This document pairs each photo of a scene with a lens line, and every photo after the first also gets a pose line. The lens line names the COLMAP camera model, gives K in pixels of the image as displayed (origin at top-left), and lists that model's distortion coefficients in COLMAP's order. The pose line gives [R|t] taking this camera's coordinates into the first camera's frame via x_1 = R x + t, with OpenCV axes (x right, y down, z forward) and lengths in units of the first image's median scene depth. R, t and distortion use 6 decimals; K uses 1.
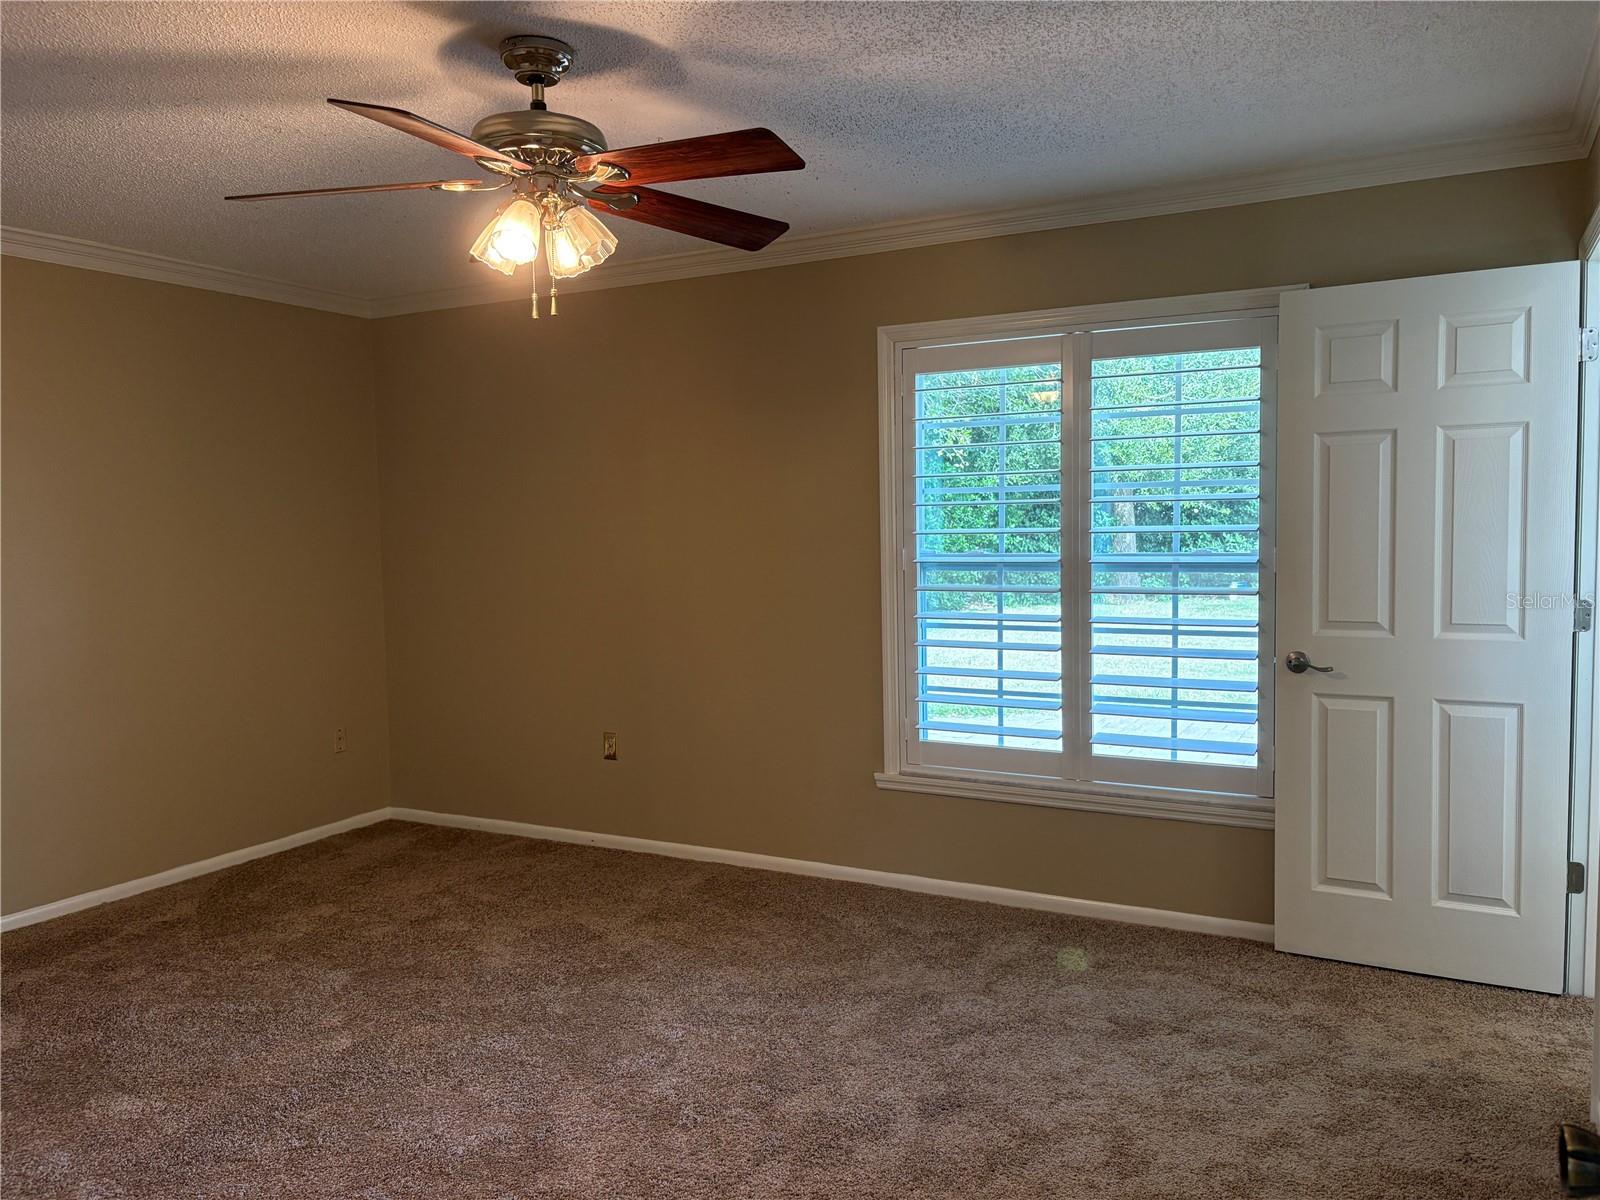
lens RADIAL K [[1202.9, 0, 800.3], [0, 1202.9, 608.9], [0, 0, 1]] dist [-0.004044, -0.005318]
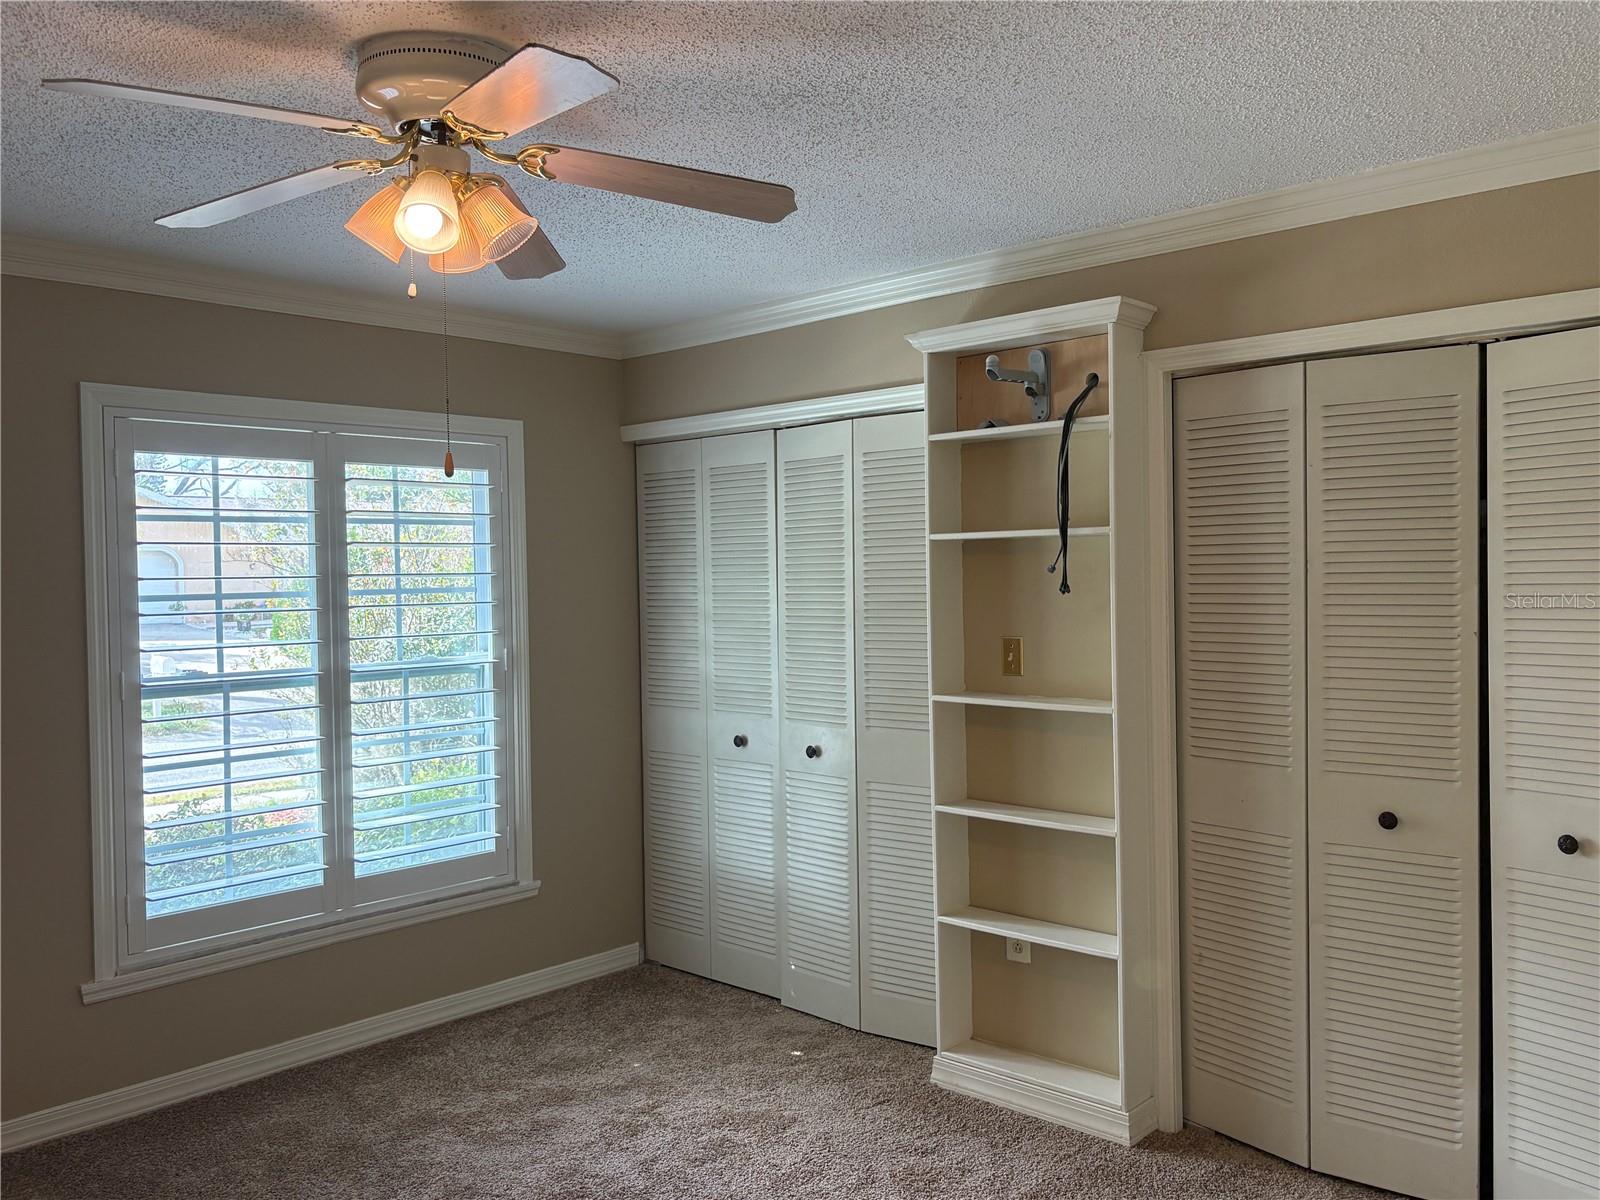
lens RADIAL K [[1303.1, 0, 800.0], [0, 1303.1, 600.0], [0, 0, 1]] dist [0.013085, 0.001009]
pose [[0.210164, 0.008367, 0.977630, -0.651594], [0.116450, 0.992630, -0.033528, -0.017577], [-0.970706, 0.120891, 0.207640, 0.409299]]
